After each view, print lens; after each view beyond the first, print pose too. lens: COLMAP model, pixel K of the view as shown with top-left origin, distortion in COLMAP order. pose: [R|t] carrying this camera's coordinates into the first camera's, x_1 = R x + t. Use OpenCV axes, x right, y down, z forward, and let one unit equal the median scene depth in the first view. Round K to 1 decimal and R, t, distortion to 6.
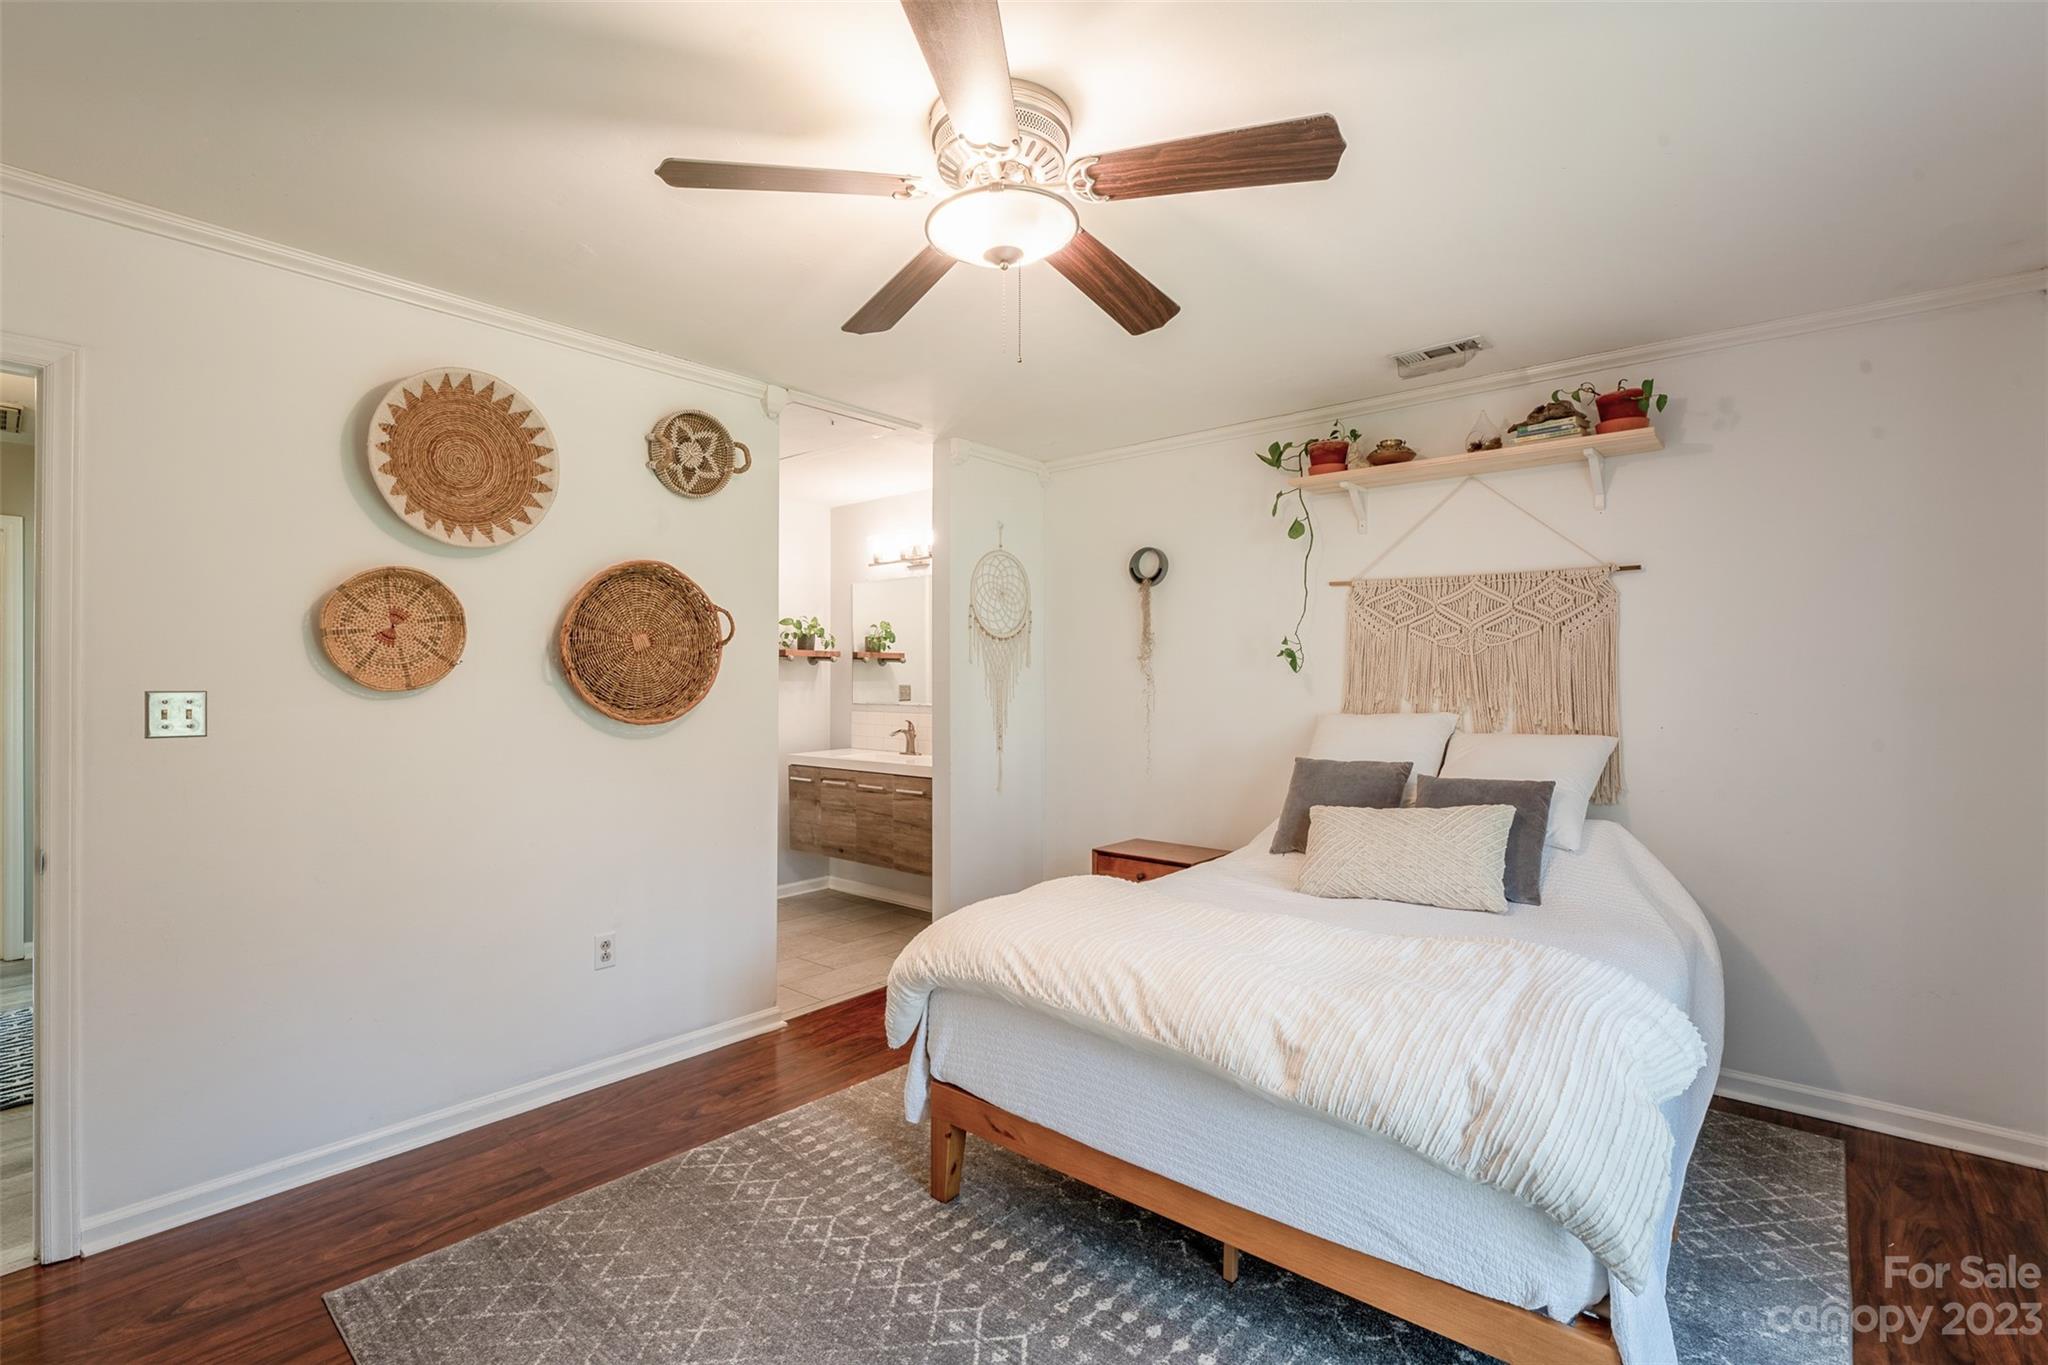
lens RADIAL K [[885.7, 0, 1011.3], [0, 885.7, 679.2], [0, 0, 1]] dist [-0.000897, -0.017961]
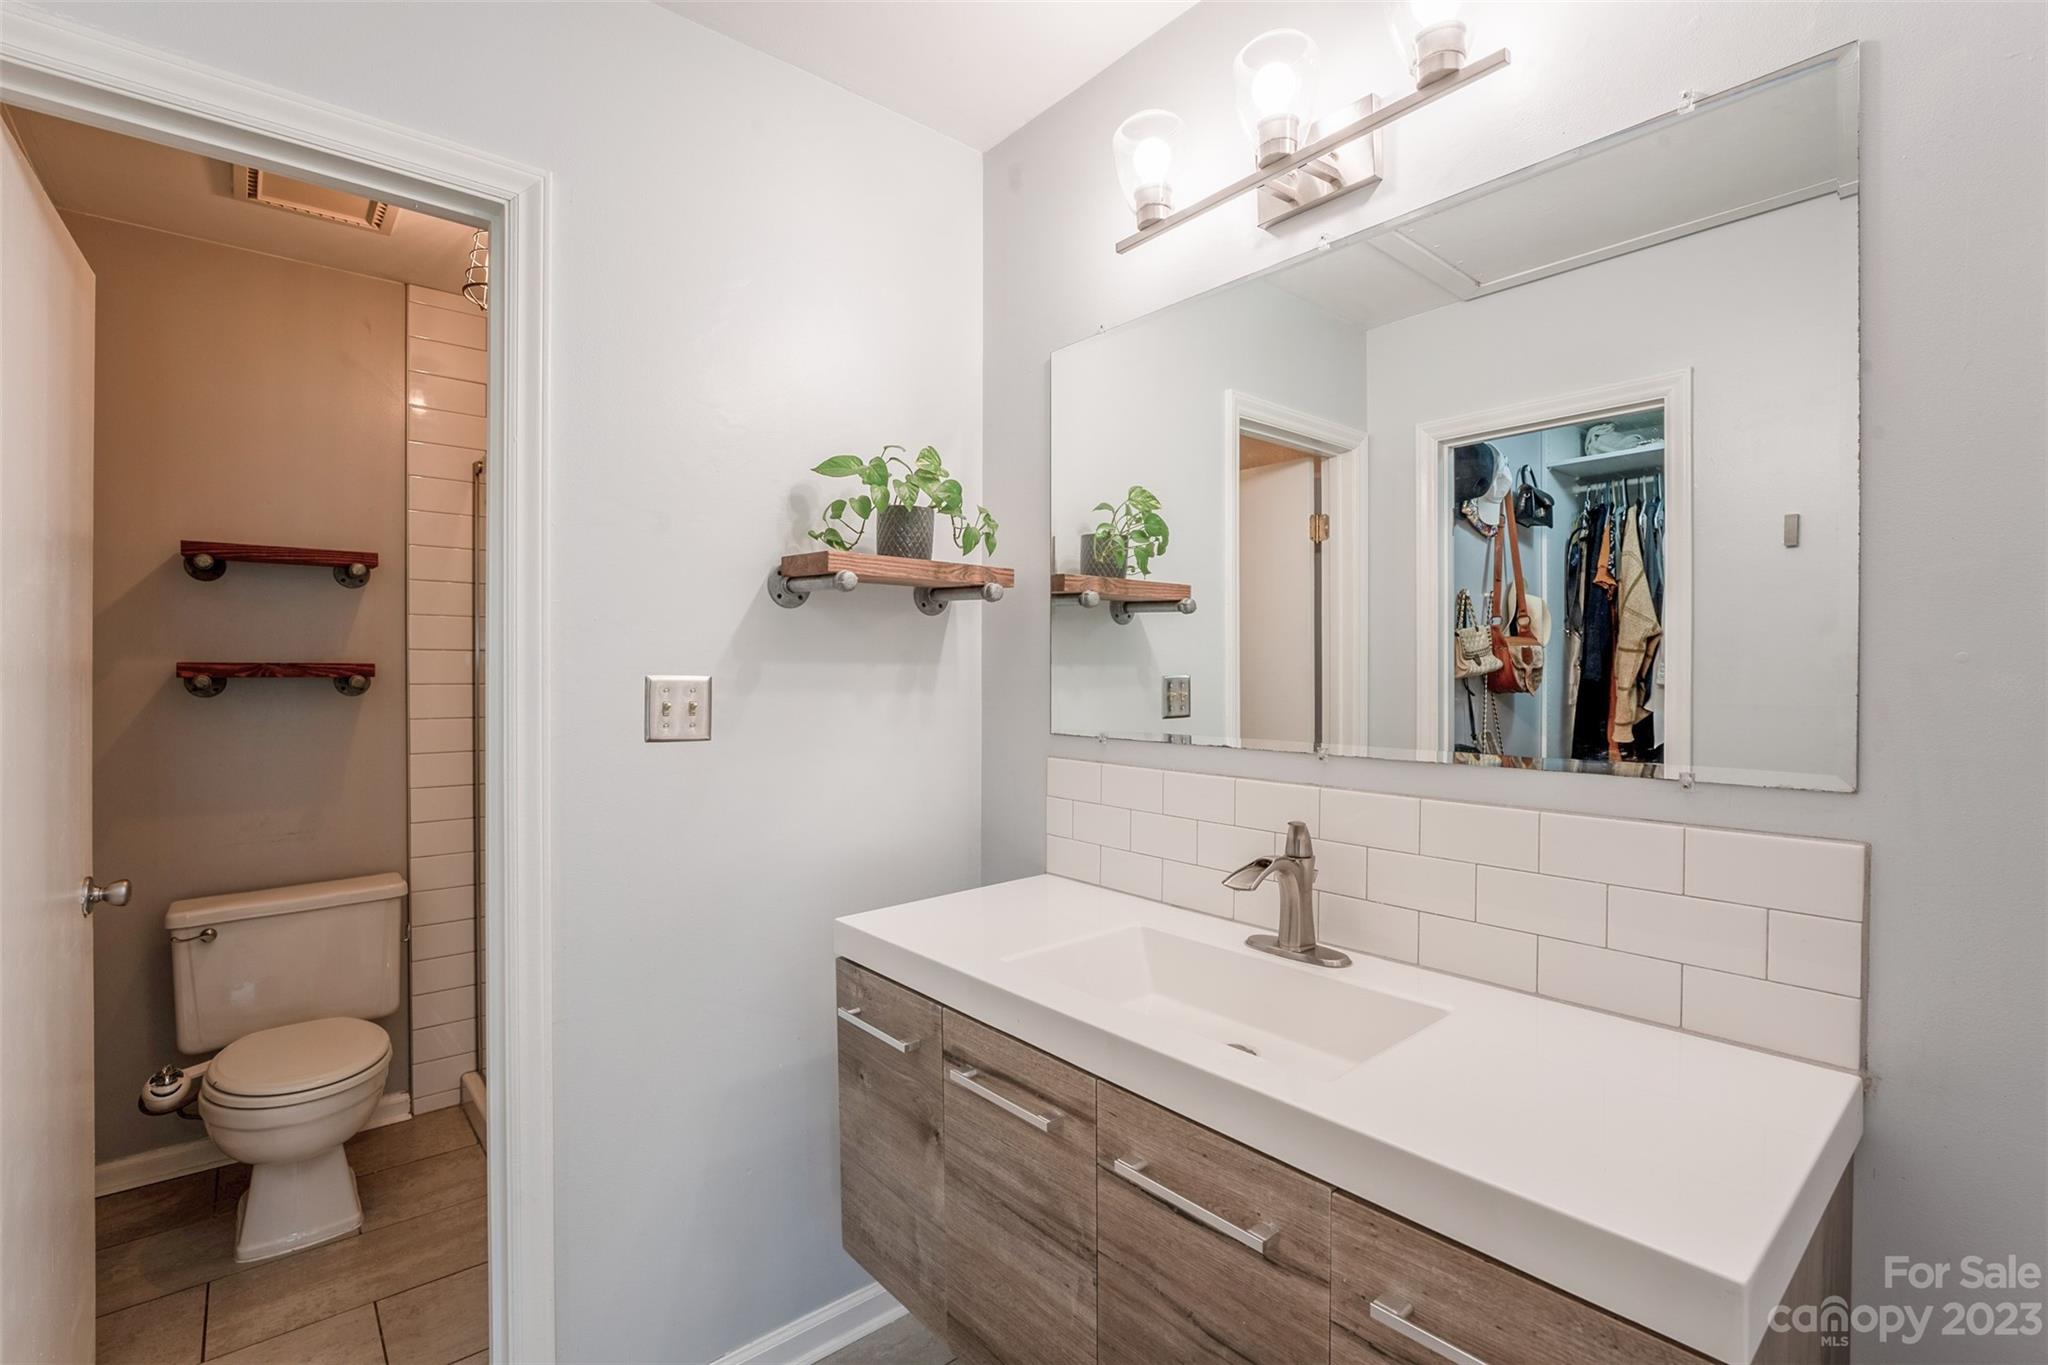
lens RADIAL K [[885.7, 0, 1011.3], [0, 885.7, 679.2], [0, 0, 1]] dist [-0.000897, -0.017961]
pose [[0.985524, 0.002666, -0.169514, -0.143079], [-0.001139, 0.999958, 0.009104, 0.005252], [0.169532, -0.008779, 0.985486, 0.702880]]
